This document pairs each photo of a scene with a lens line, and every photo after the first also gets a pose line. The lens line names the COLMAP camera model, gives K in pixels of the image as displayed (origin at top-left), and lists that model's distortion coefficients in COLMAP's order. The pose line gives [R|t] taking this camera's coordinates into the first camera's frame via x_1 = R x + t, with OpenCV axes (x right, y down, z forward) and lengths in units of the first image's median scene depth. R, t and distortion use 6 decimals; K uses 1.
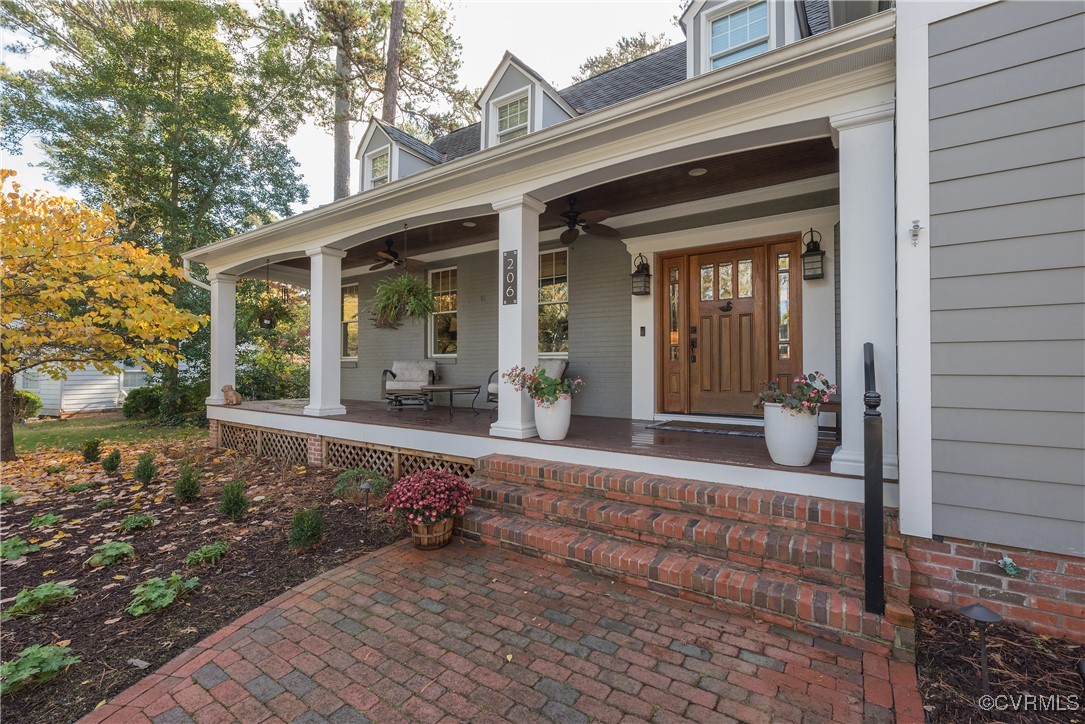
lens RADIAL K [[464.8, 0, 542.5], [0, 464.8, 362.0], [0, 0, 1]] dist [-0.001934, -0.000085]
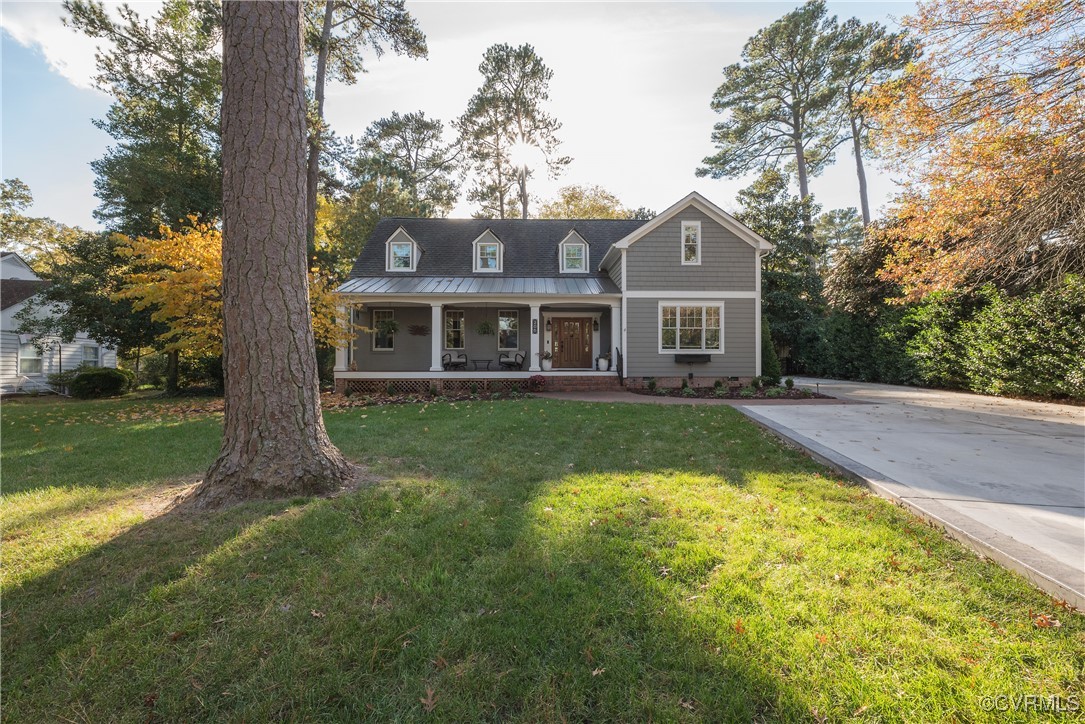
lens RADIAL K [[432.8, 0, 542.5], [0, 432.8, 362.0], [0, 0, 1]] dist [-0.033188, -0.000016]
pose [[0.809590, 0.006520, 0.586959, -1.587679], [-0.004859, 0.999978, -0.004406, 0.085655], [-0.586975, 0.000715, 0.809604, -1.386540]]
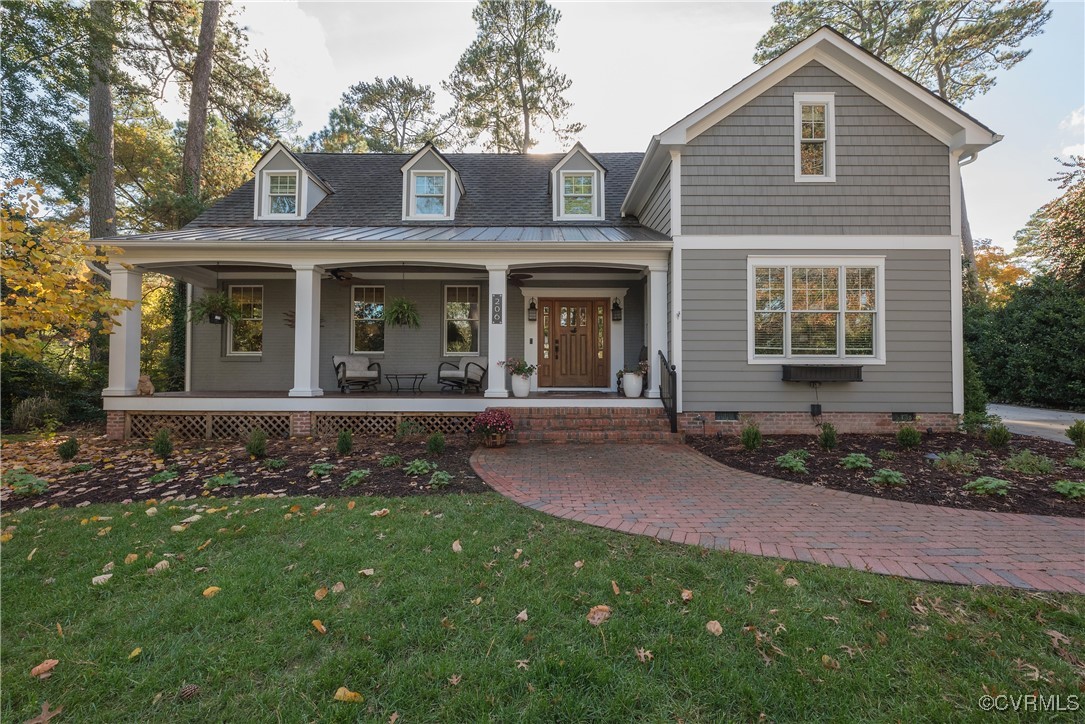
lens RADIAL K [[429.0, 0, 542.5], [0, 429.0, 362.0], [0, 0, 1]] dist [-0.000367, -0.000079]
pose [[0.829758, 0.014552, 0.557934, -0.684423], [-0.007749, 0.999864, -0.014554, 0.037765], [-0.558070, 0.007752, 0.829758, -0.385011]]
